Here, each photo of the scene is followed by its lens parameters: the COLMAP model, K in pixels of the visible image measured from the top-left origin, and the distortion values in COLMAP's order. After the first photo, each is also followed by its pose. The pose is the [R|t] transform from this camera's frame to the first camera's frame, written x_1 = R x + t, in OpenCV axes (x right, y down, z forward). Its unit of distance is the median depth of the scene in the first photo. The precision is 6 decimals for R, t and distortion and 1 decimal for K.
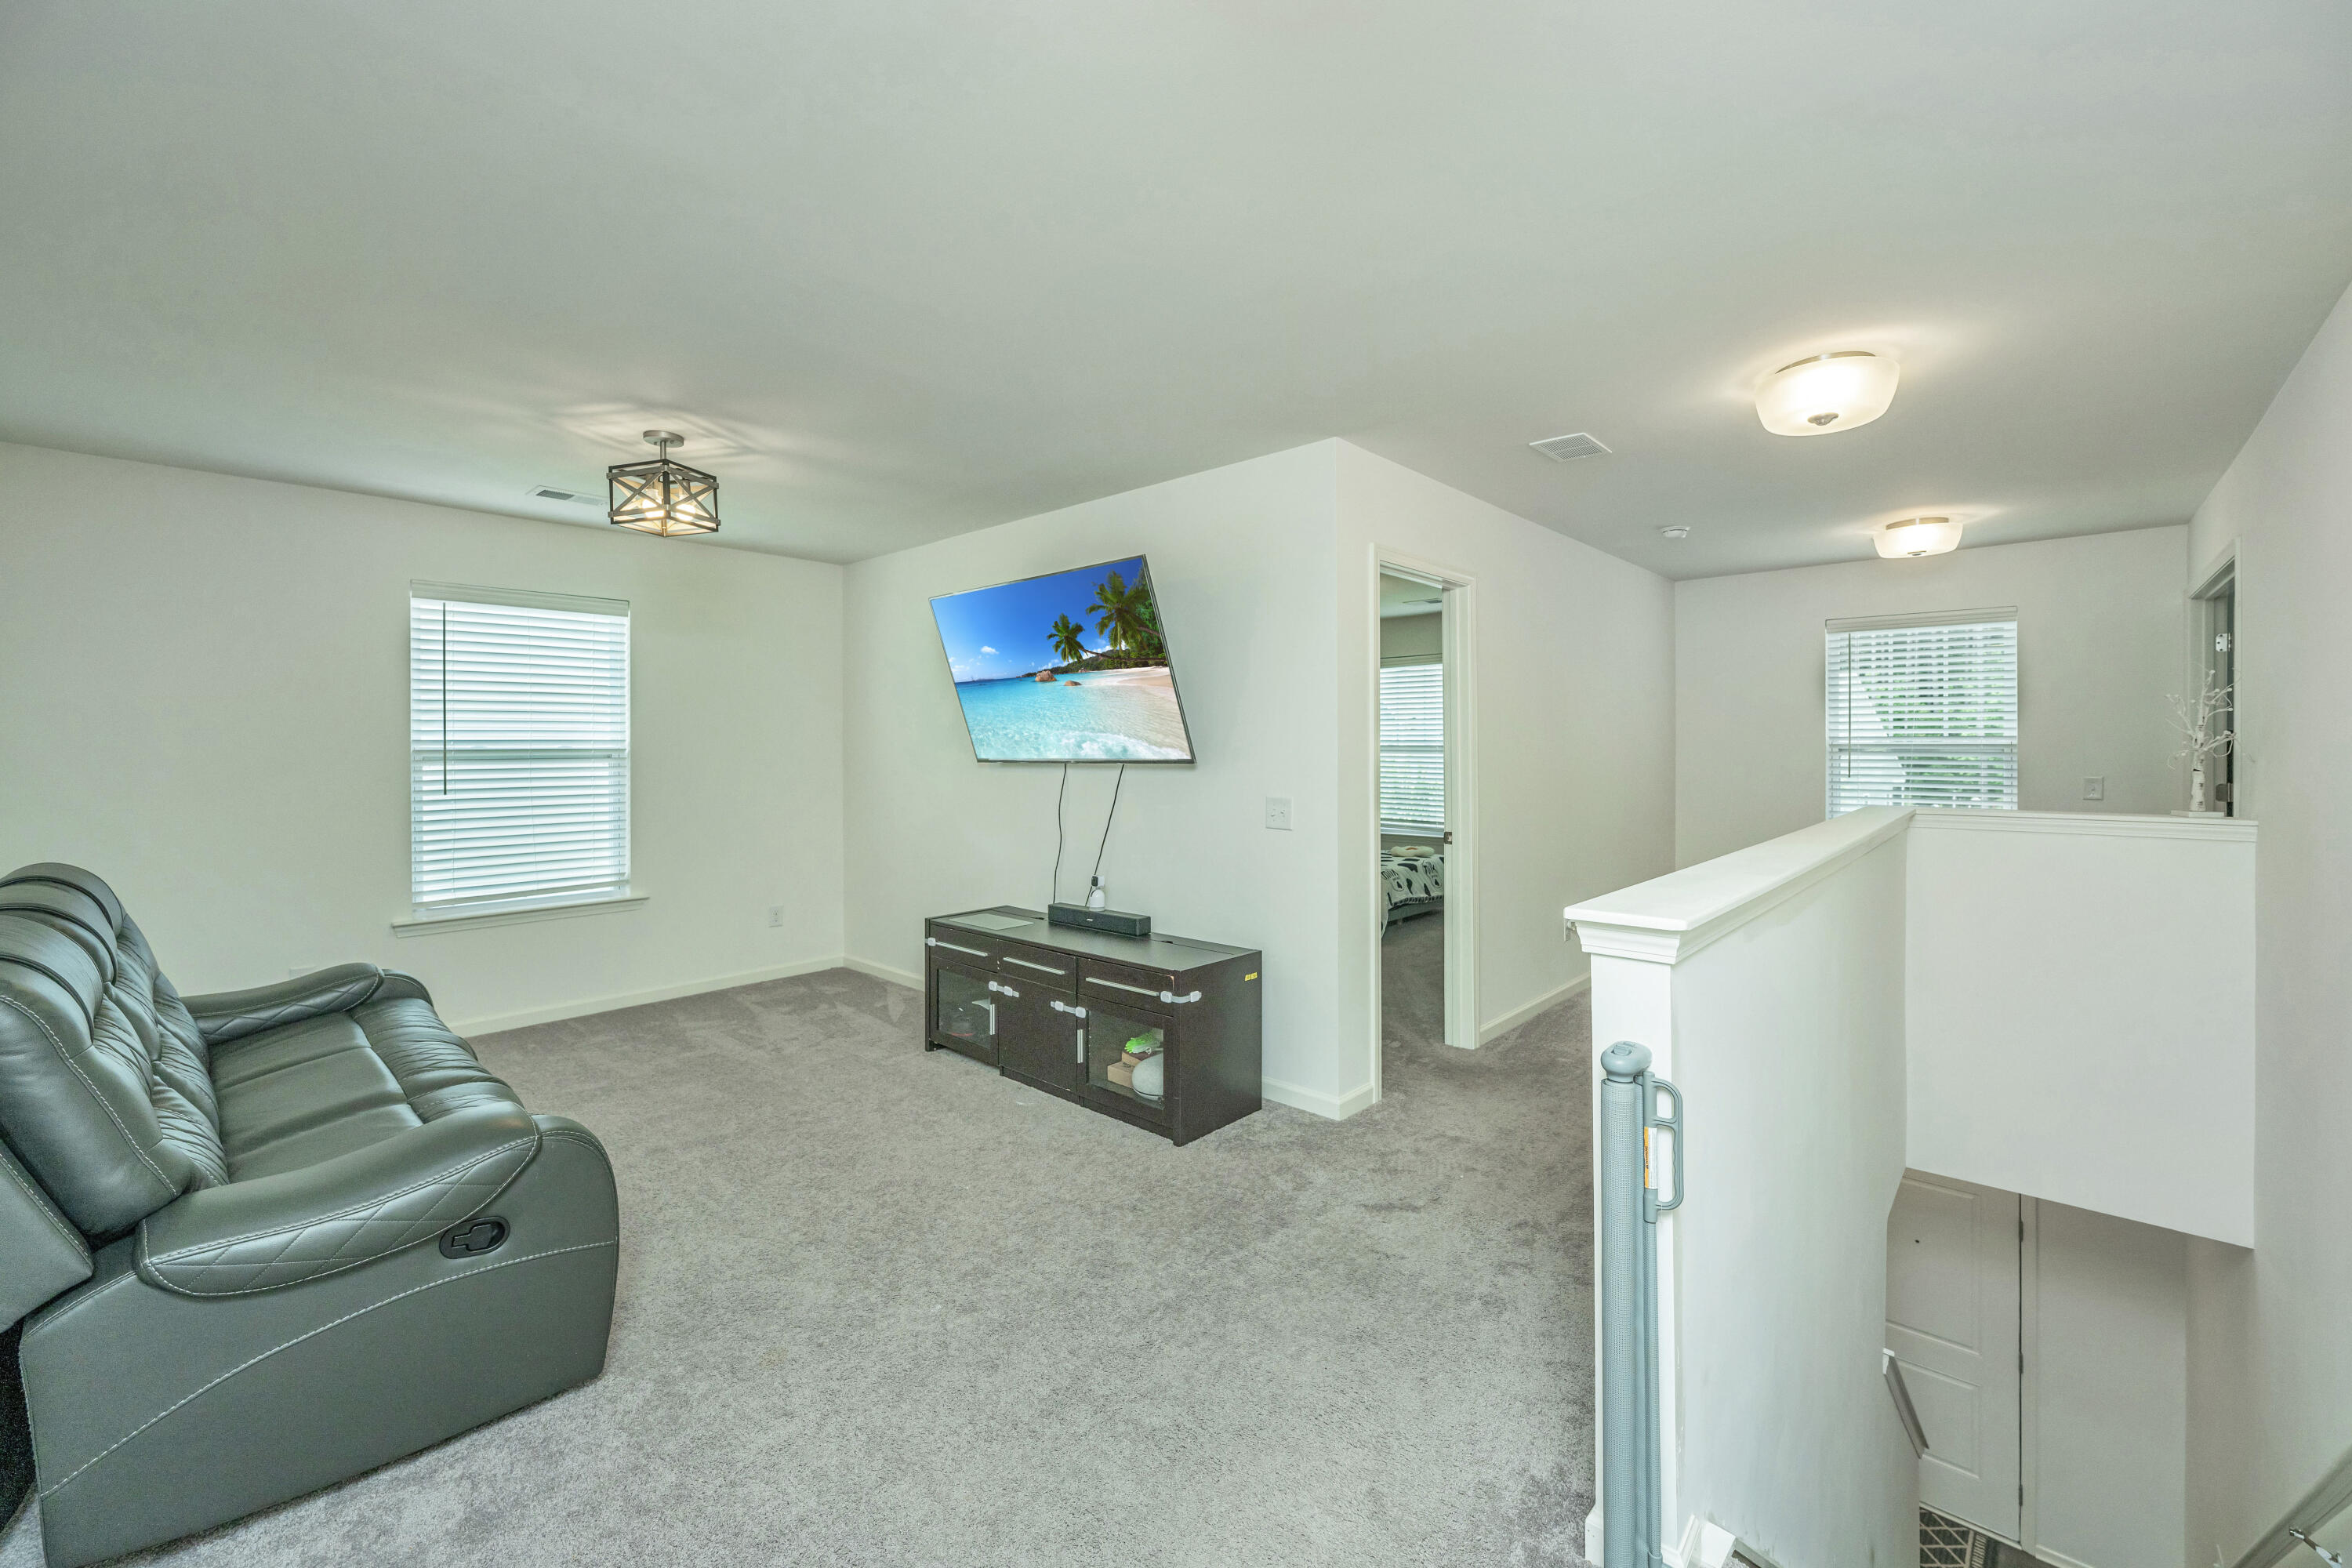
lens RADIAL K [[952.3, 0, 1126.4], [0, 952.3, 738.7], [0, 0, 1]] dist [0.000191, -0.000032]
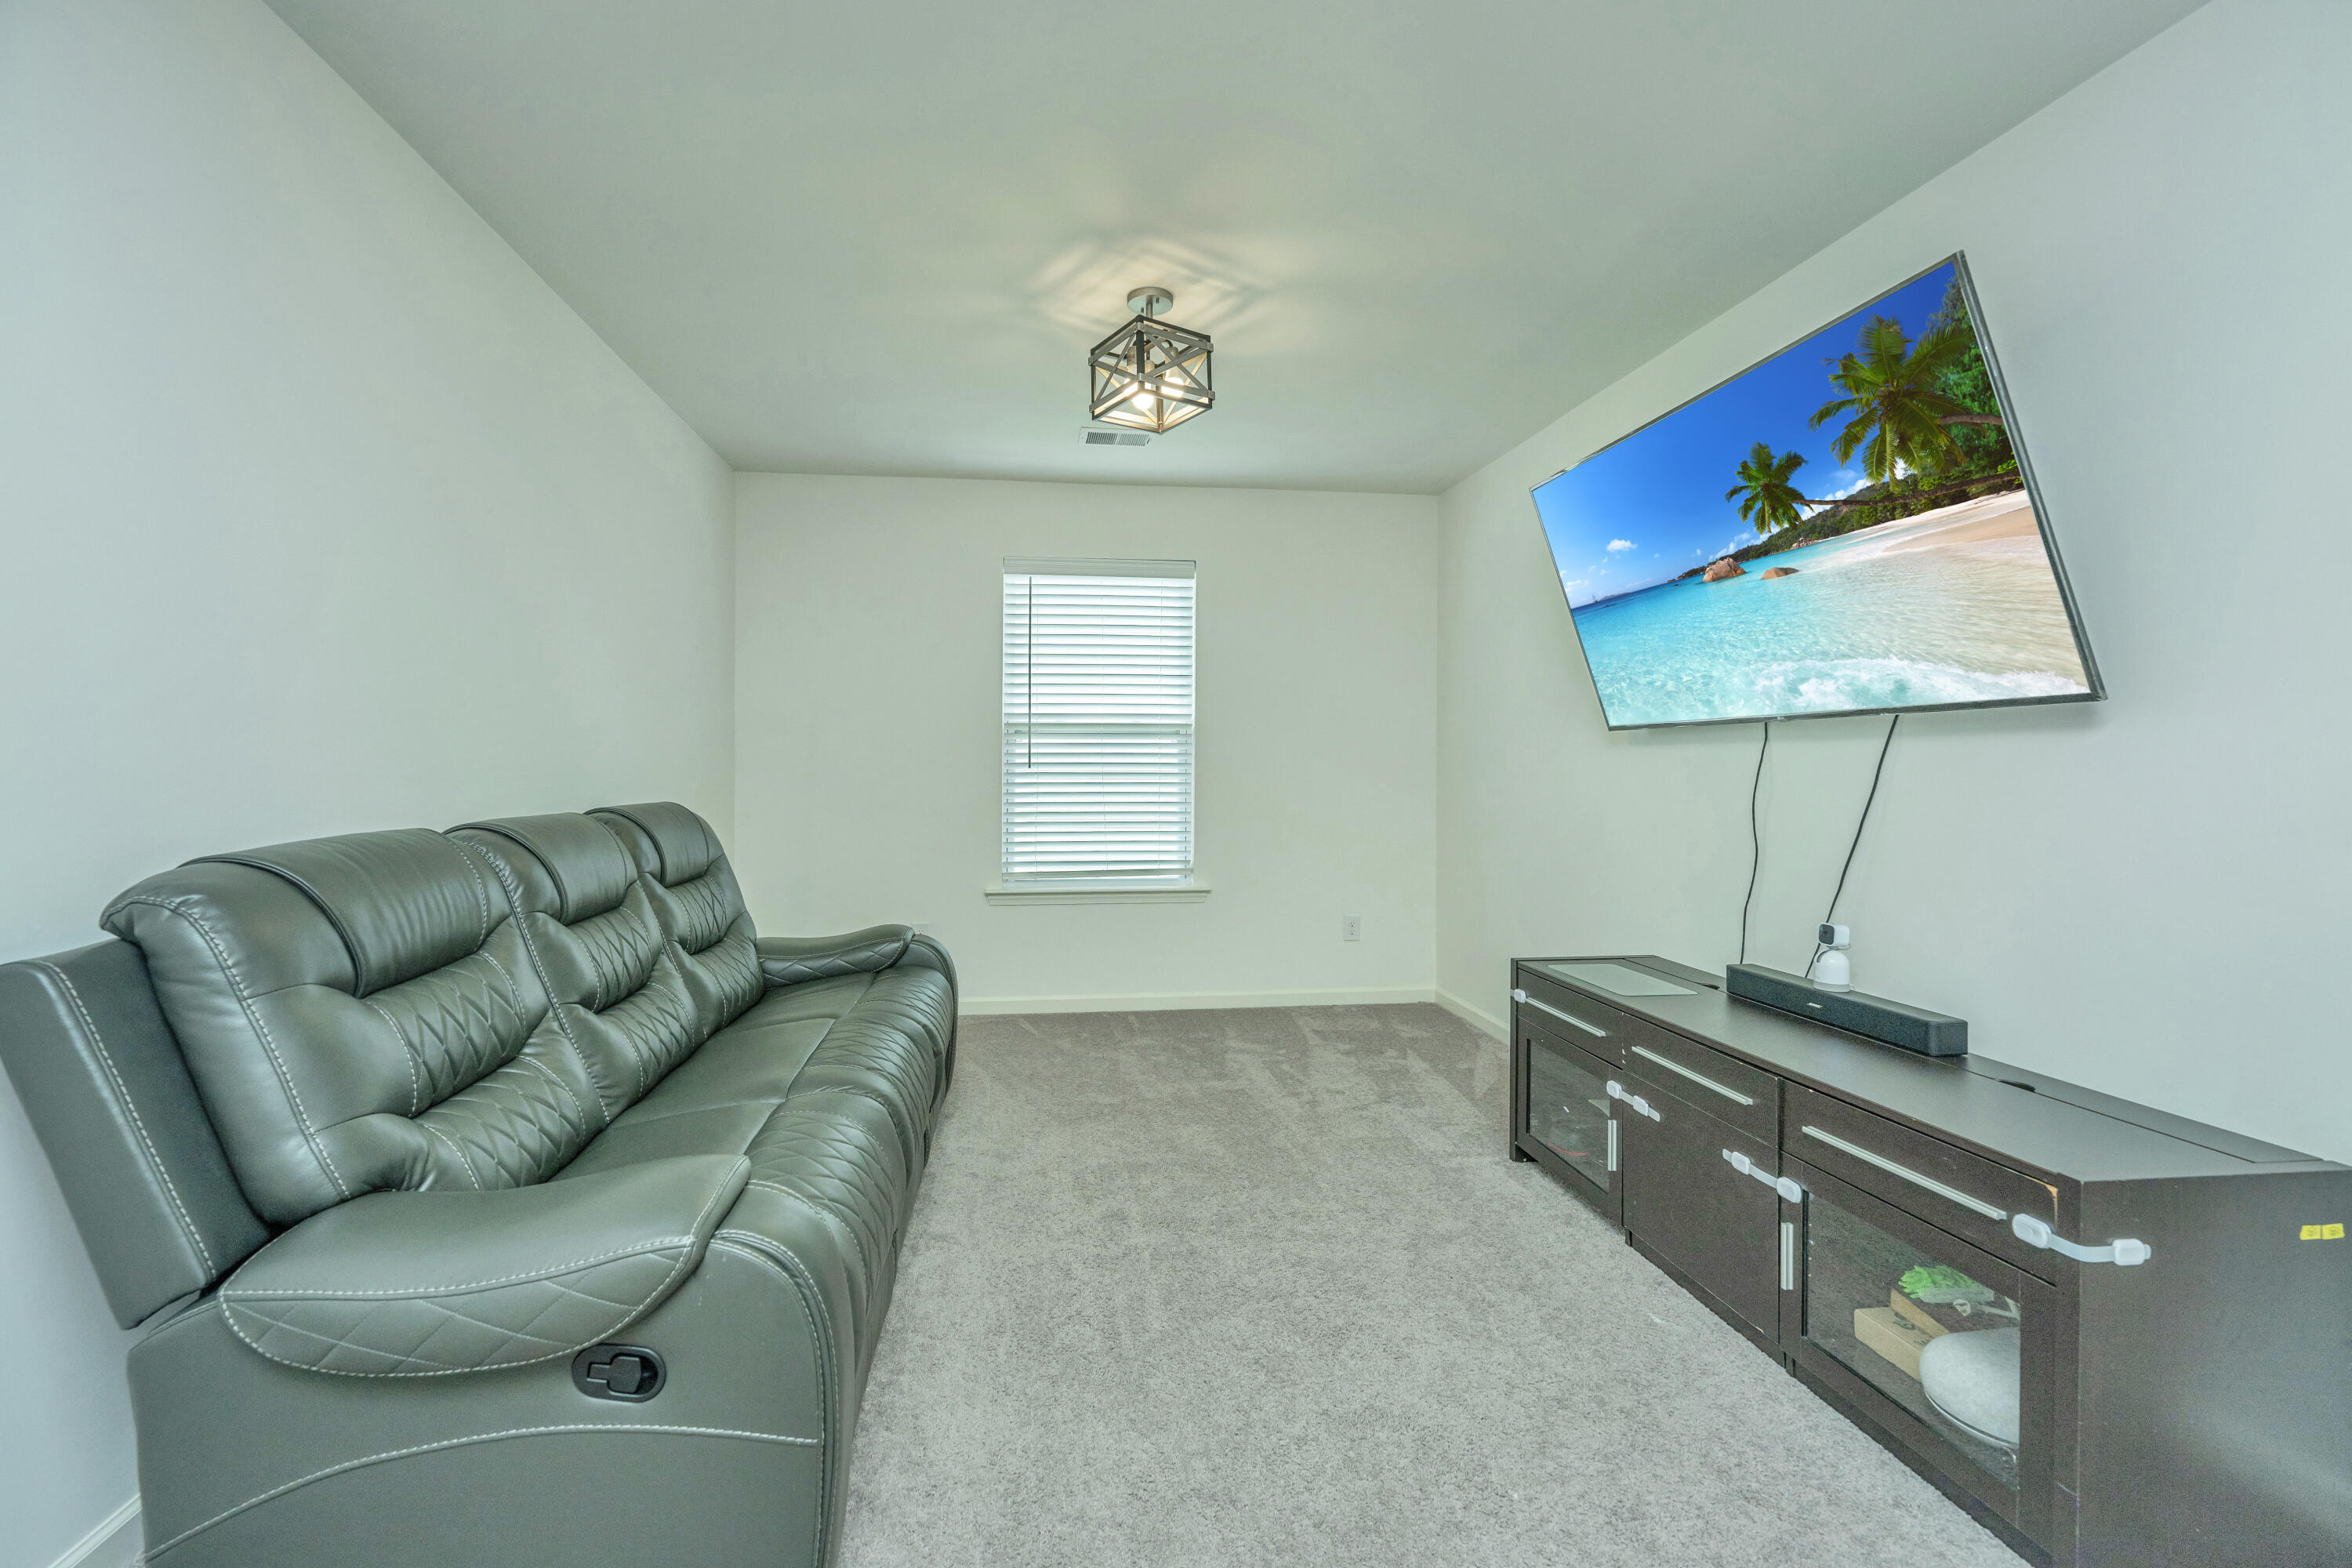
lens RADIAL K [[956.7, 0, 1132.1], [0, 956.7, 749.5], [0, 0, 1]] dist [0.000973, 0.000276]
pose [[0.787133, 0.005890, -0.616755, -0.009096], [-0.008454, 0.999963, -0.001239, 0.049078], [0.616725, 0.006190, 0.787154, 0.334205]]
